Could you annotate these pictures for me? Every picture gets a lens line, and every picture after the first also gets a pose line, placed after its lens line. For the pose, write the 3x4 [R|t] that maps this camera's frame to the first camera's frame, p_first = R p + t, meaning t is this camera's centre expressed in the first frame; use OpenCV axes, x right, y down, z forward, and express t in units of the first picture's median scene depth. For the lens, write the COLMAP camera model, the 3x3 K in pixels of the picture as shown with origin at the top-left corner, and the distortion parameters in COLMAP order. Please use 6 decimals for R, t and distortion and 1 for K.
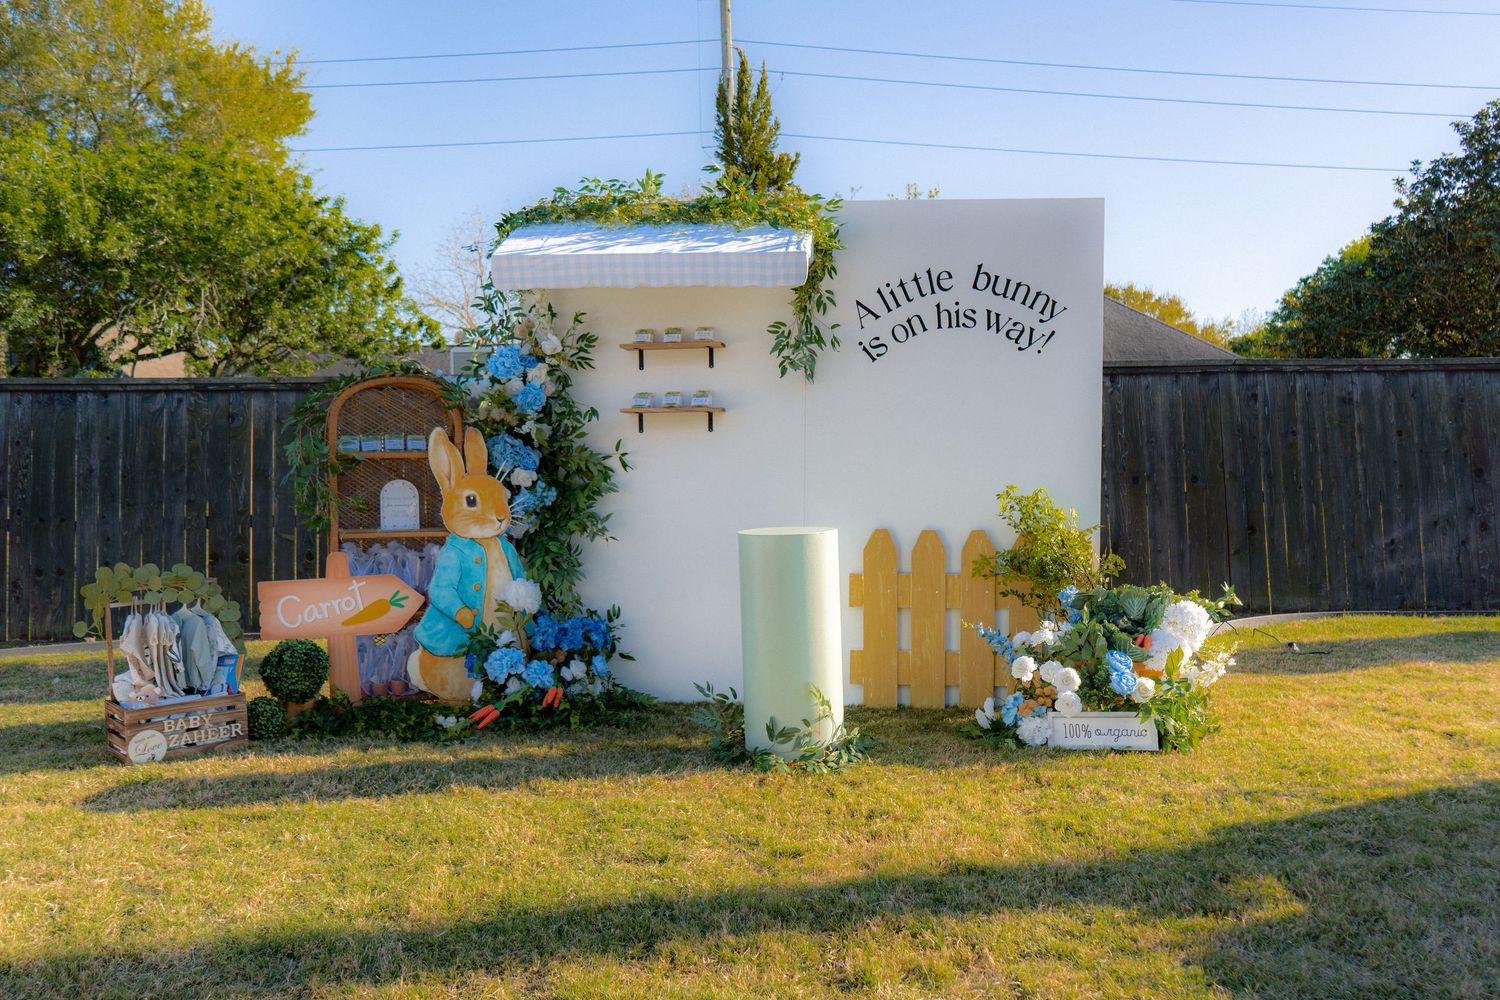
lens RADIAL K [[1193.7, 0, 750.0], [0, 1193.7, 500.0], [0, 0, 1]] dist [-0.008698, 0.006147]
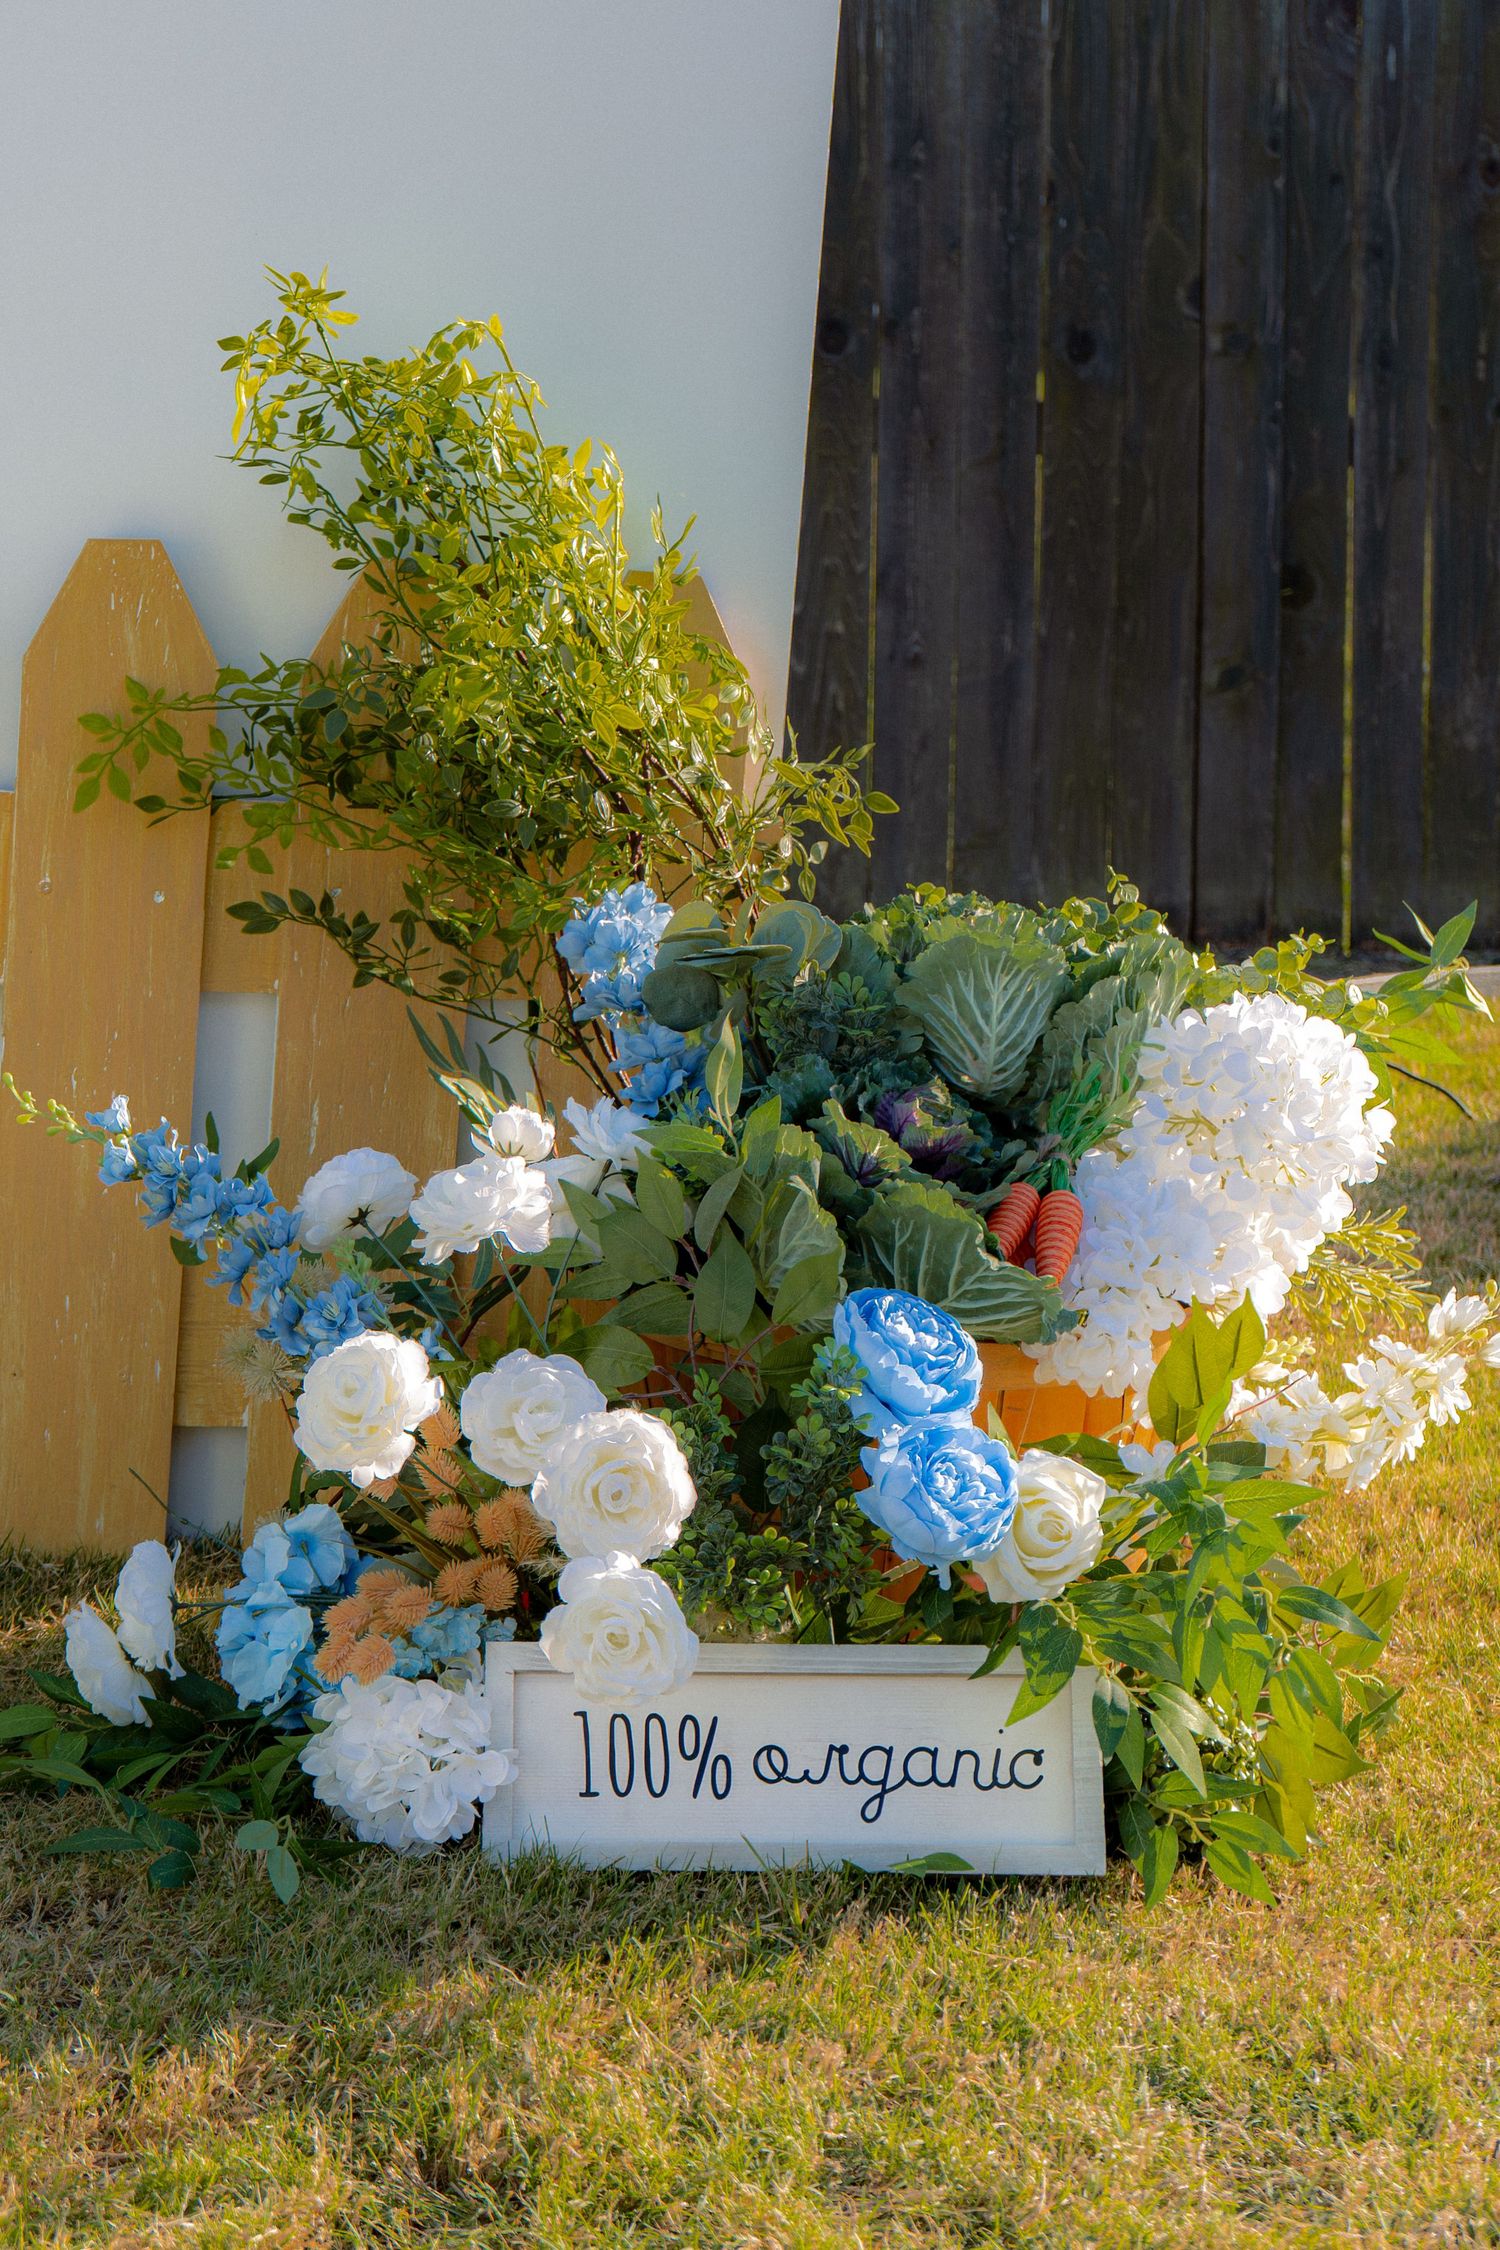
lens RADIAL K [[4349.2, 0, 633.1], [0, 4349.2, 1020.3], [0, 0, 1]] dist [0.049093, 0.095026]
pose [[0.952282, 0.015113, 0.304845, 0.070991], [-0.058258, 0.989411, 0.132937, 0.006253], [-0.299608, -0.144353, 0.943079, 0.379025]]
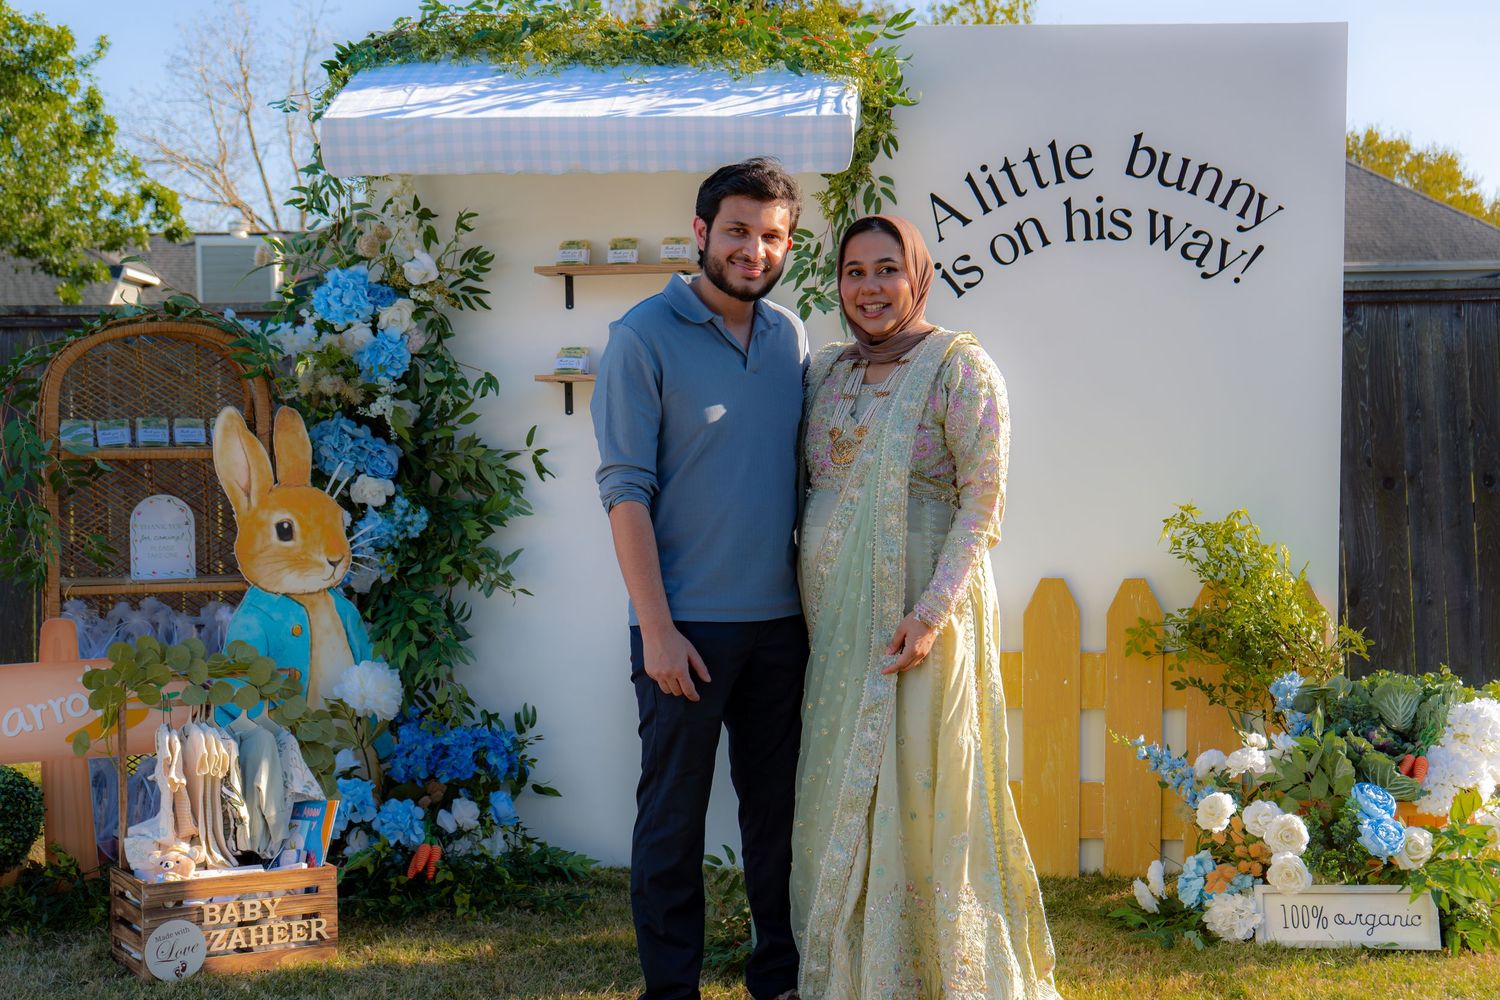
lens RADIAL K [[2061.5, 0, 747.0], [0, 2061.5, 498.3], [0, 0, 1]] dist [0.023828, 0.009624]
pose [[0.999842, -0.000038, 0.017784, -0.021524], [0.000032, 1.000000, 0.000305, -0.015351], [-0.017784, -0.000304, 0.999842, -0.030466]]
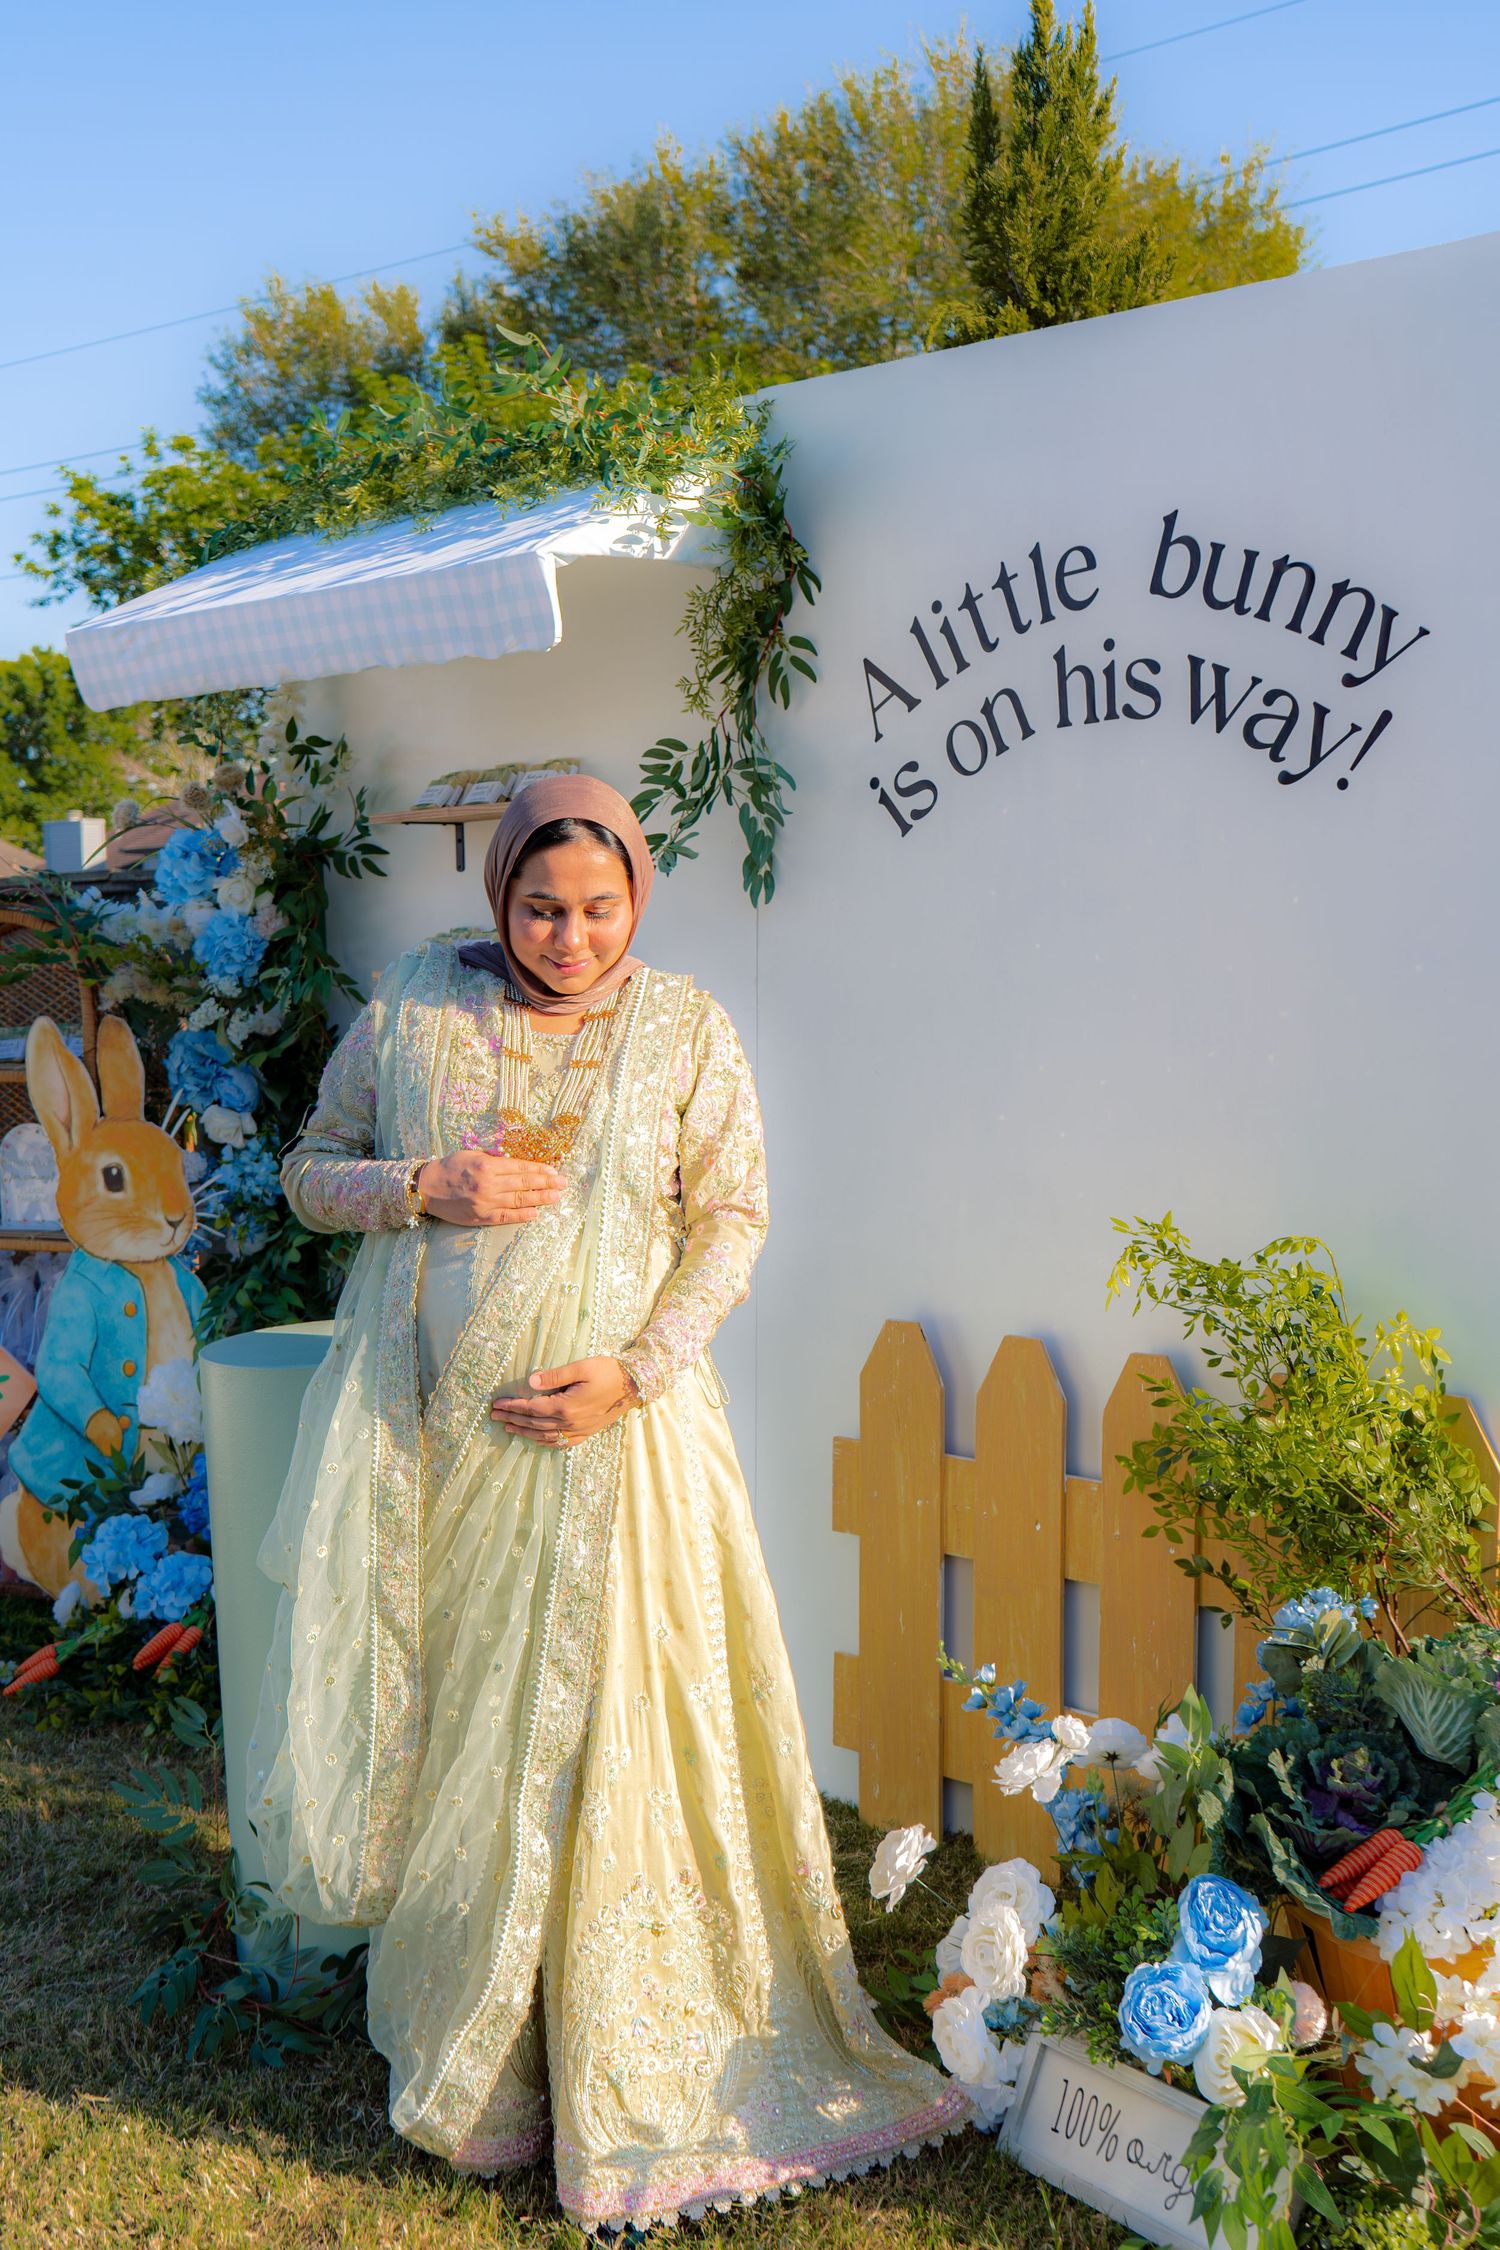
lens RADIAL K [[2280.9, 0, 758.3], [0, 2280.9, 1069.6], [0, 0, 1]] dist [0.003510, 0.012748]
pose [[0.791631, 0.028449, -0.610337, 0.478545], [-0.006941, 0.999270, 0.037575, -0.073292], [0.610960, -0.025509, 0.791250, 0.456231]]
